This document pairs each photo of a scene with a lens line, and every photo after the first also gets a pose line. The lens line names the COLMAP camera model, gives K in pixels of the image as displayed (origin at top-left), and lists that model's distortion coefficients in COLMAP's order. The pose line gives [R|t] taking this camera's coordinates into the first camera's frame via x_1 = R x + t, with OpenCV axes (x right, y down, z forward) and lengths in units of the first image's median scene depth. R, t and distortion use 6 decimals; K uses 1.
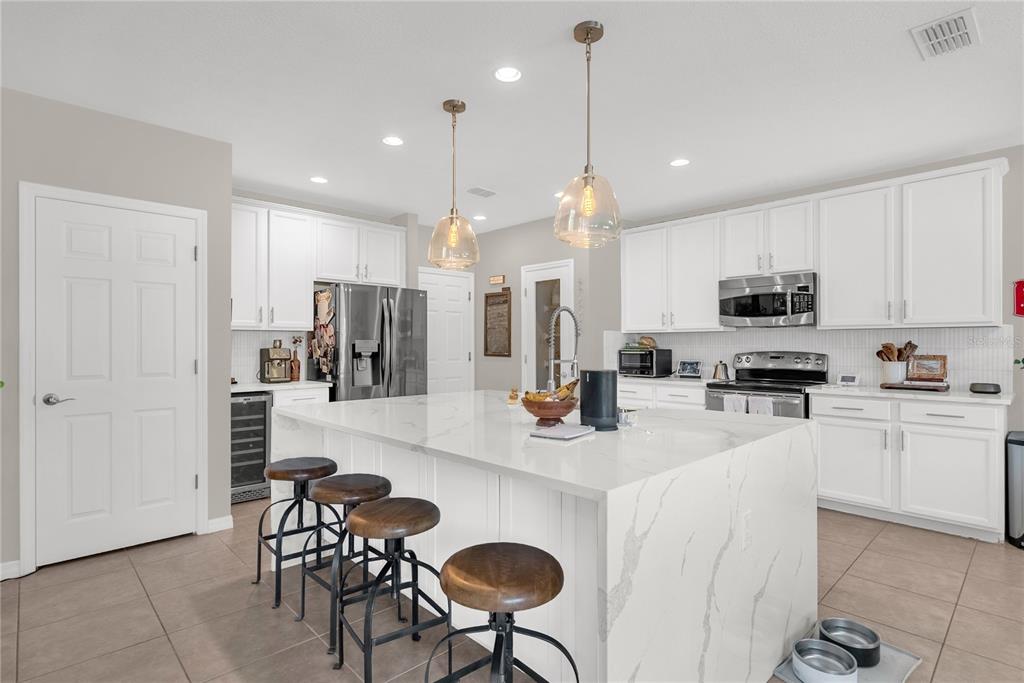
lens RADIAL K [[513.0, 0, 512.9], [0, 513.0, 344.6], [0, 0, 1]] dist [0.000030, 0.001544]
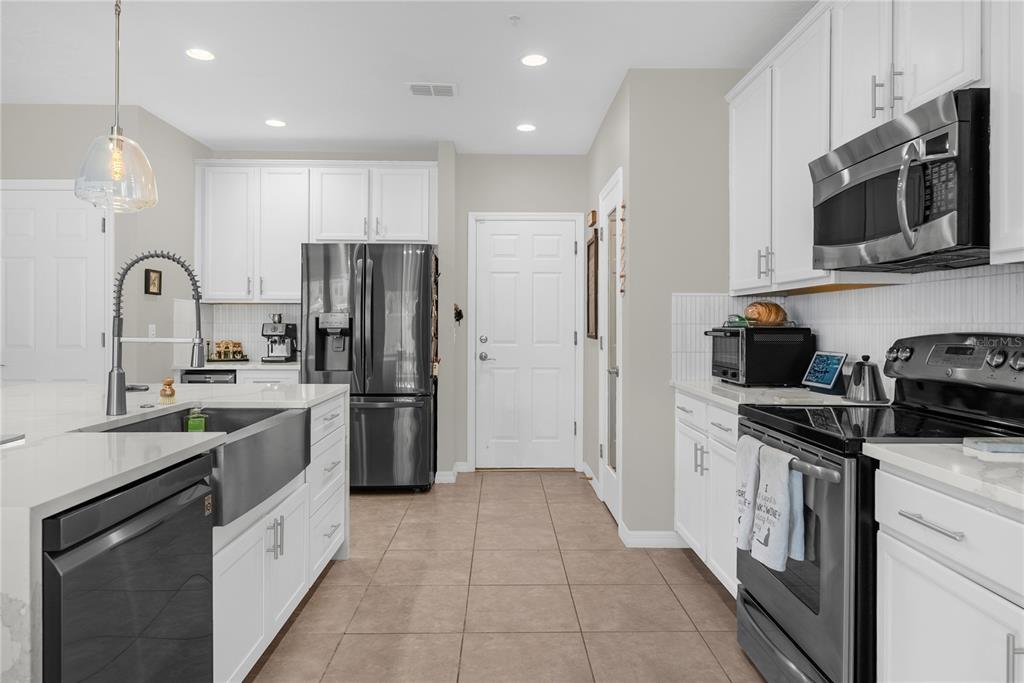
lens RADIAL K [[639.0, 0, 508.7], [0, 639.0, 330.0], [0, 0, 1]] dist [-0.005268, -0.000767]
pose [[0.739232, 0.007902, -0.673404, 0.577231], [-0.002622, 0.999957, 0.008855, 0.007952], [0.673446, -0.004780, 0.739221, 0.453927]]
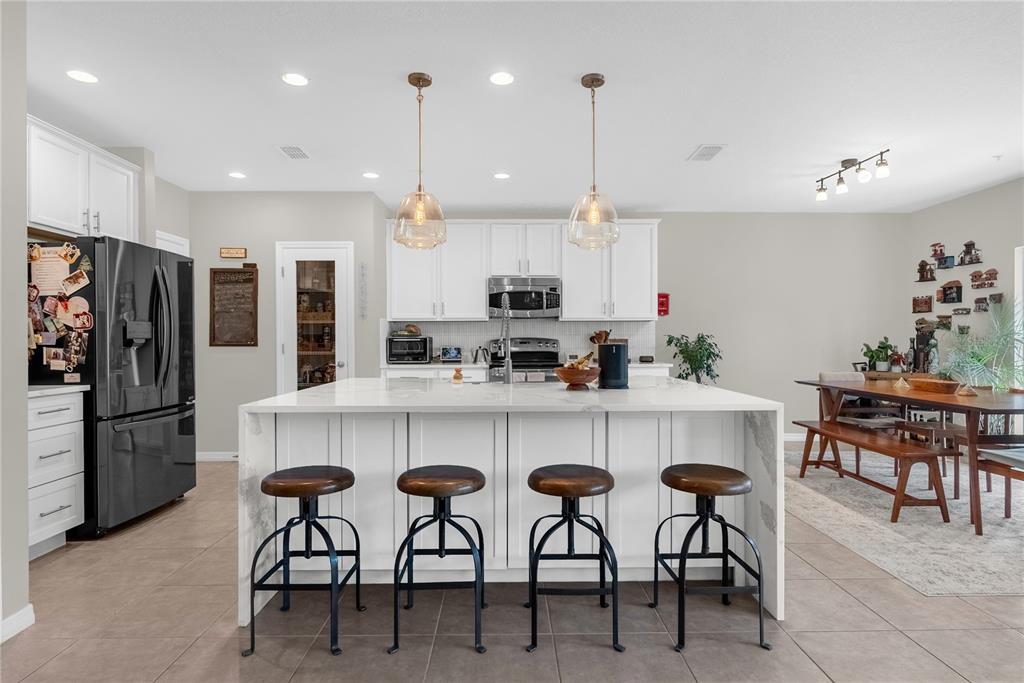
lens RADIAL K [[548.8, 0, 515.9], [0, 548.8, 341.8], [0, 0, 1]] dist [0.005392, 0.001752]
pose [[0.673381, -0.005148, 0.739277, -0.496608], [0.003902, 0.999987, 0.003409, 0.018491], [-0.739285, 0.000590, 0.673392, 0.107249]]
